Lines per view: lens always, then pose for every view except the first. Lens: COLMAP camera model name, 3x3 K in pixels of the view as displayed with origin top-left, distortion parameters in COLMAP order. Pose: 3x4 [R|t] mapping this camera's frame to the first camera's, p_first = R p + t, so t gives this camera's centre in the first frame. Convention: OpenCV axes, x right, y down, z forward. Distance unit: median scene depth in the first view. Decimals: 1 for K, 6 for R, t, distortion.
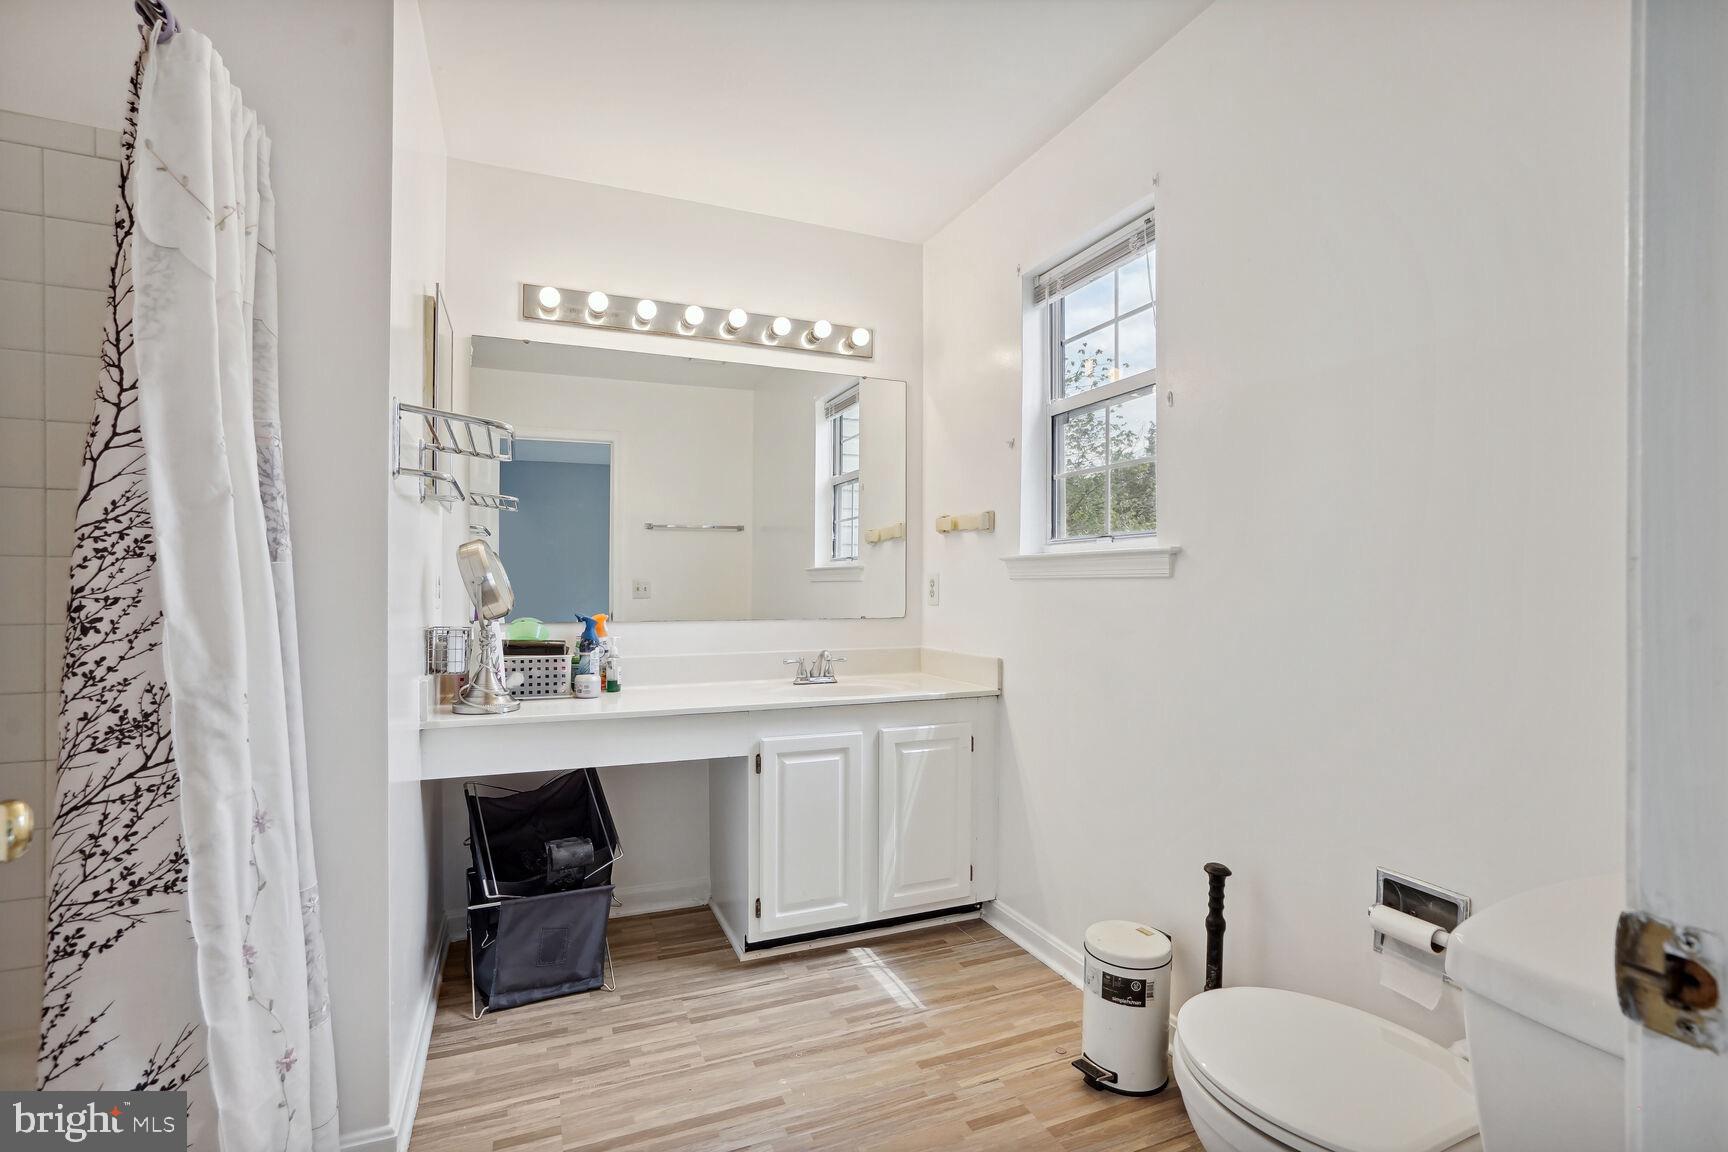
lens RADIAL K [[815.1, 0, 864.2], [0, 815.1, 590.8], [0, 0, 1]] dist [-0.003587, 0.003141]
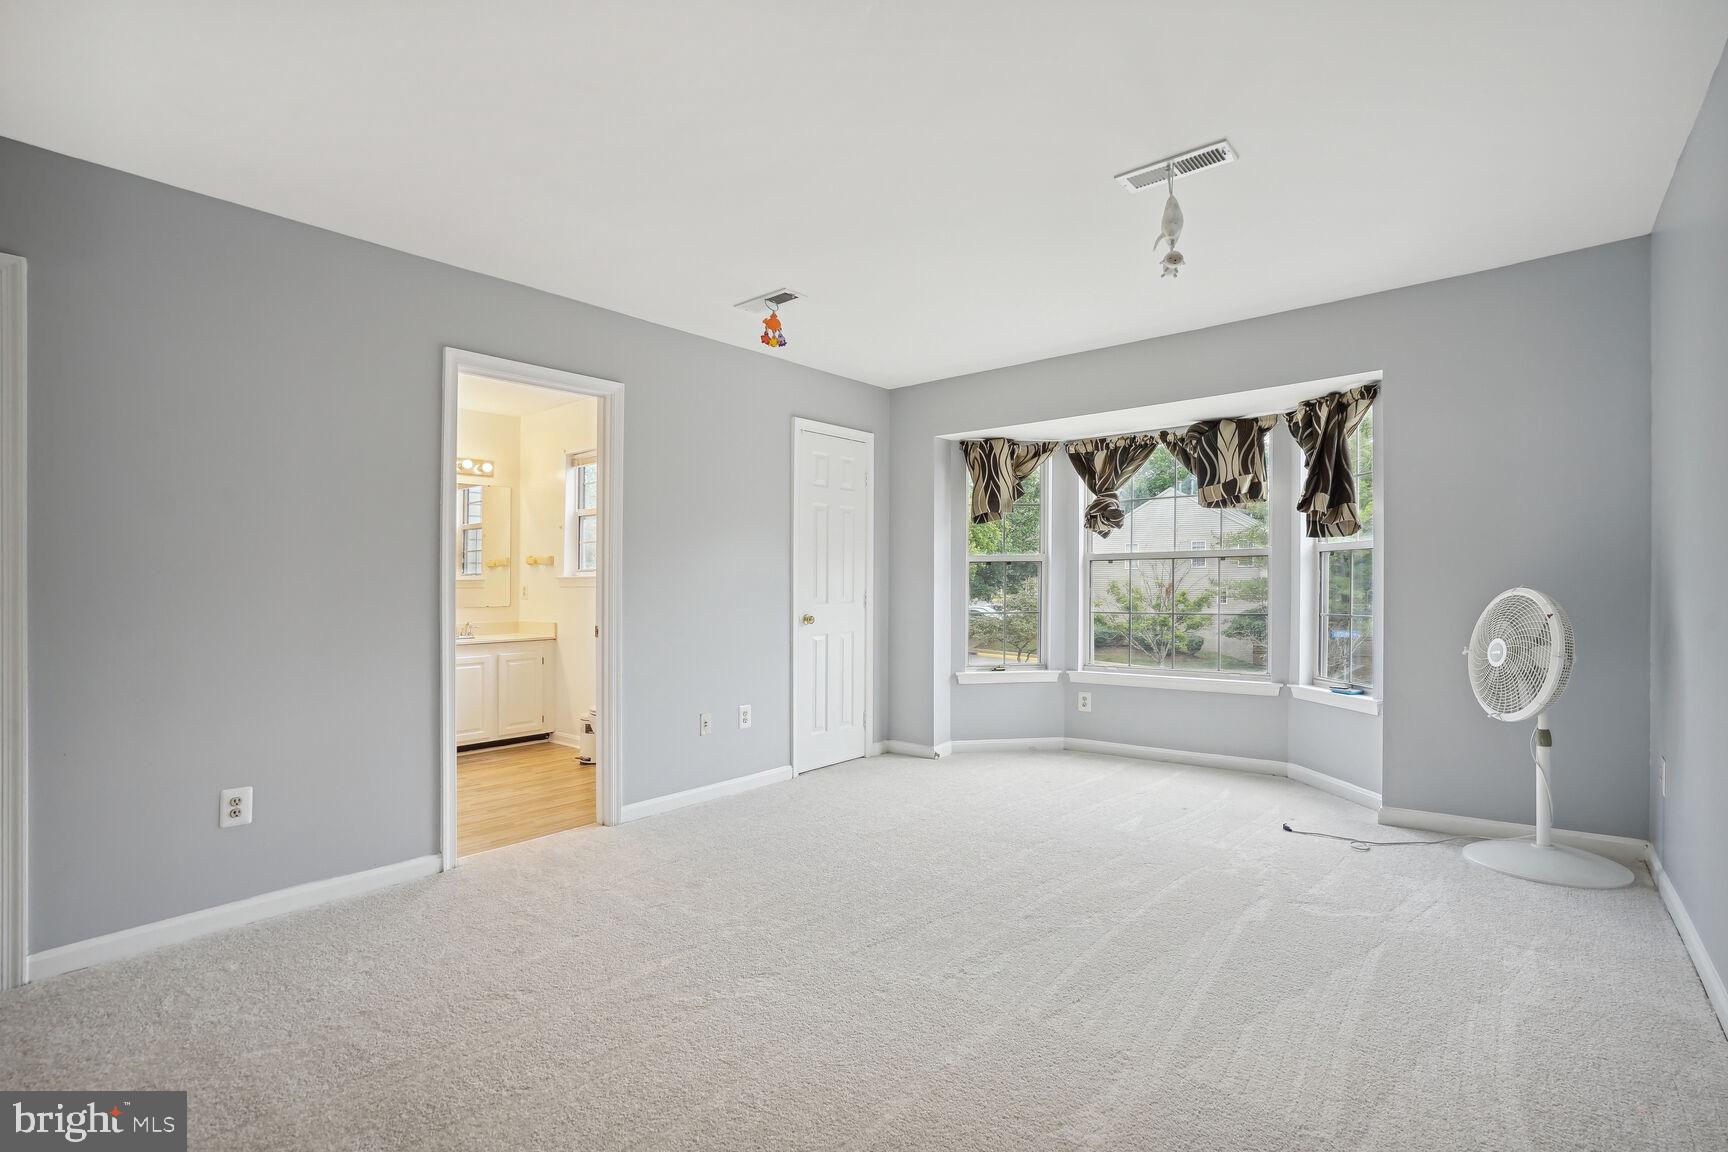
lens RADIAL K [[815.1, 0, 848.5], [0, 815.1, 577.6], [0, 0, 1]] dist [-0.003587, 0.003141]
pose [[0.900669, -0.000032, 0.434506, -0.084999], [0.005076, 0.999933, -0.010449, -0.013660], [-0.434477, 0.011617, 0.900608, -1.407015]]
